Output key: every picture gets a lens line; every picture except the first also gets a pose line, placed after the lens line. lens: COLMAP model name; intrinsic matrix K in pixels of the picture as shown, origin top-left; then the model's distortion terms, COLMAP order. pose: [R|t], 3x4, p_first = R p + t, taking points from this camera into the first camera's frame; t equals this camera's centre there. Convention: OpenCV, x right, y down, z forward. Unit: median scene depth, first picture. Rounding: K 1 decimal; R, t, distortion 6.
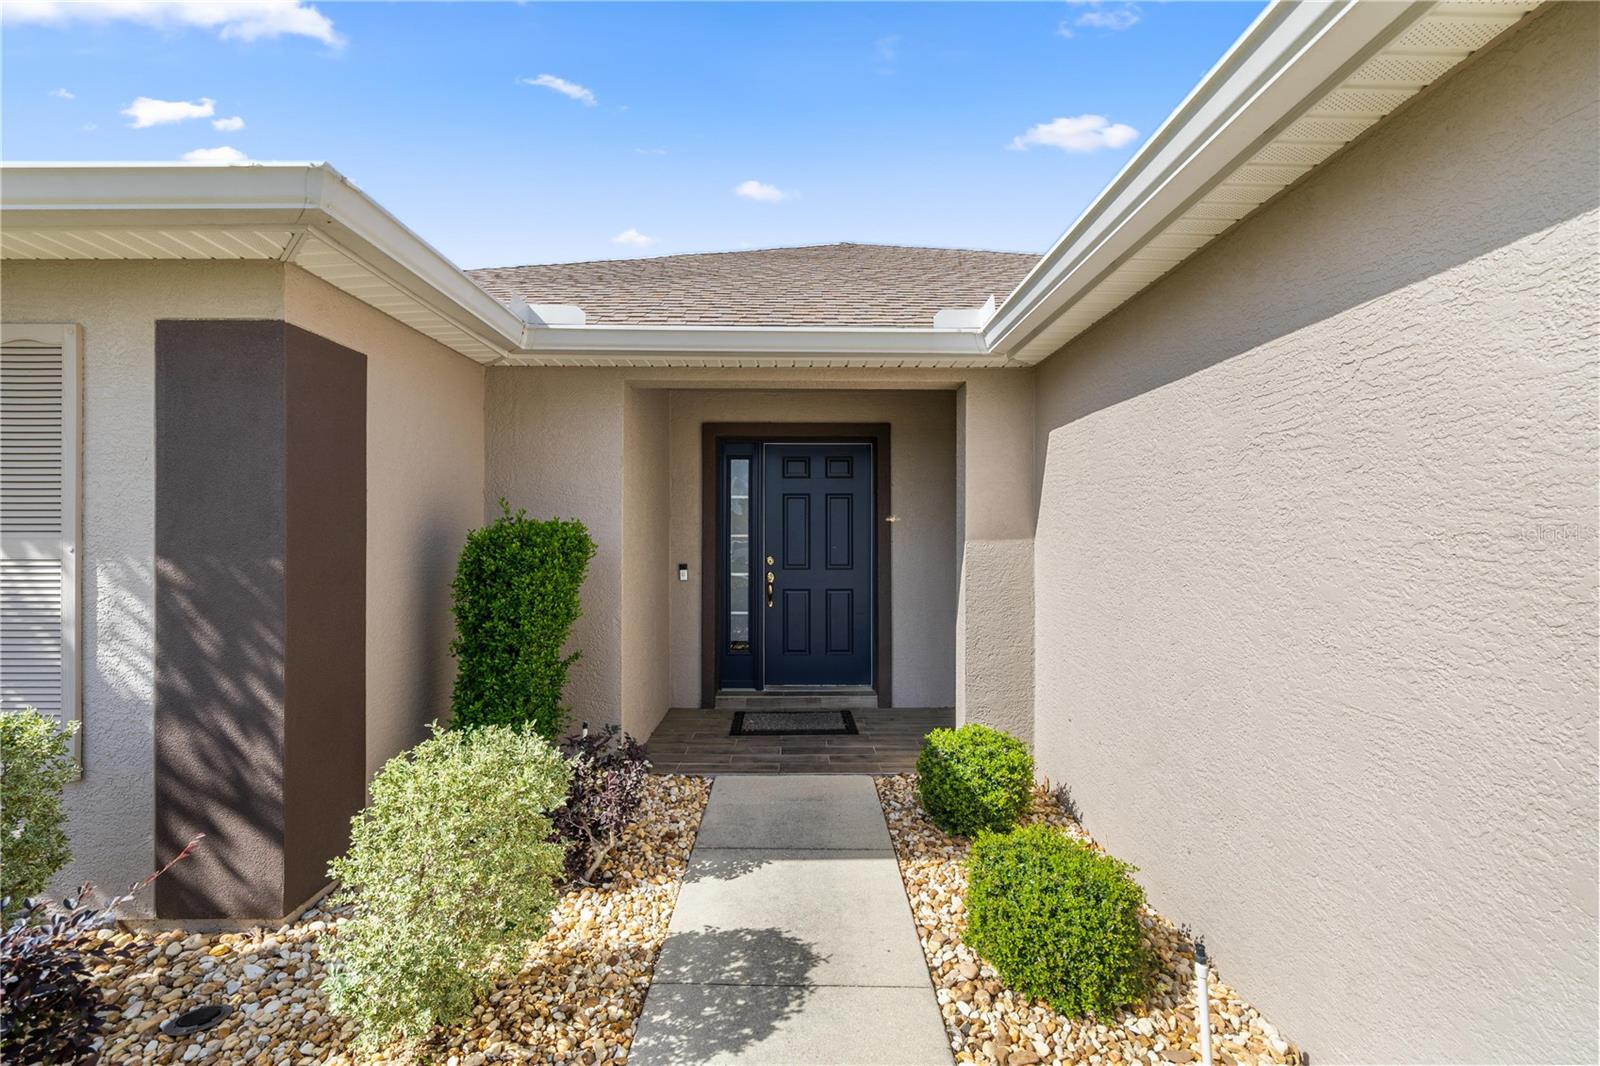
lens RADIAL K [[676.7, 0, 797.8], [0, 676.7, 528.9], [0, 0, 1]] dist [0.002575, -0.000657]
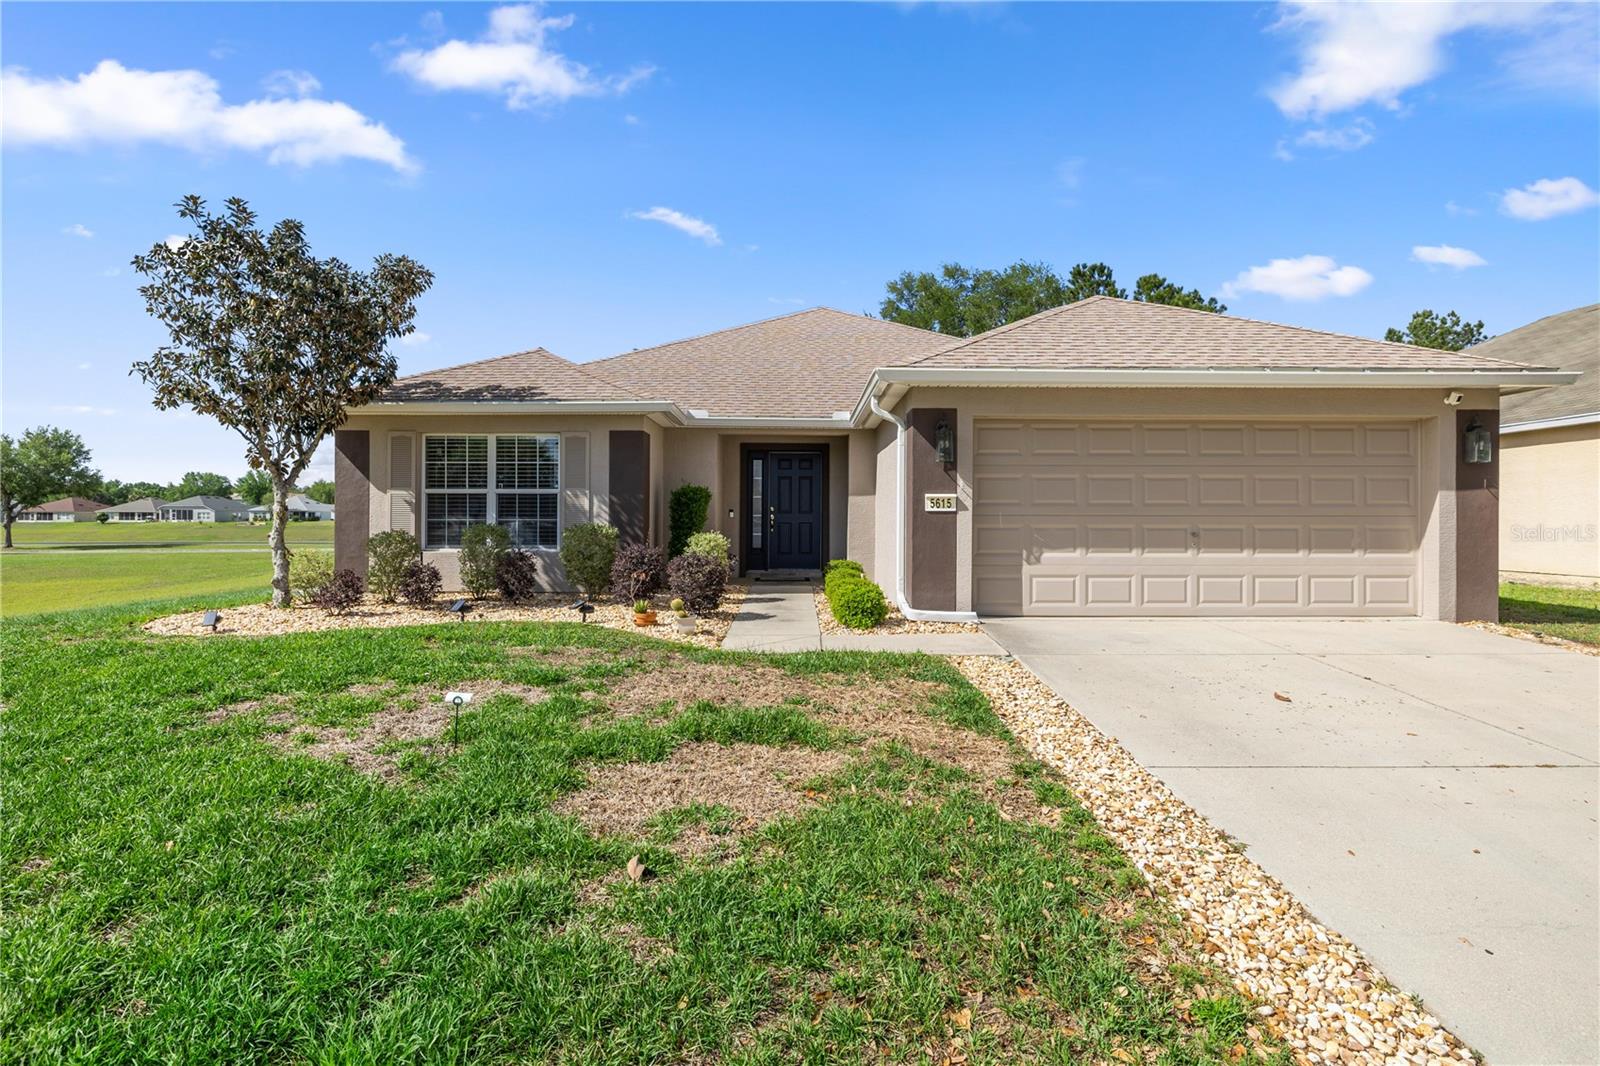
lens RADIAL K [[791.8, 0, 794.9], [0, 791.8, 523.6], [0, 0, 1]] dist [-0.001350, -0.000746]
pose [[0.999994, 0.003377, 0.000427, 0.041202], [-0.003382, 0.999892, 0.014297, 0.082737], [-0.000379, -0.014299, 0.999898, -2.069197]]
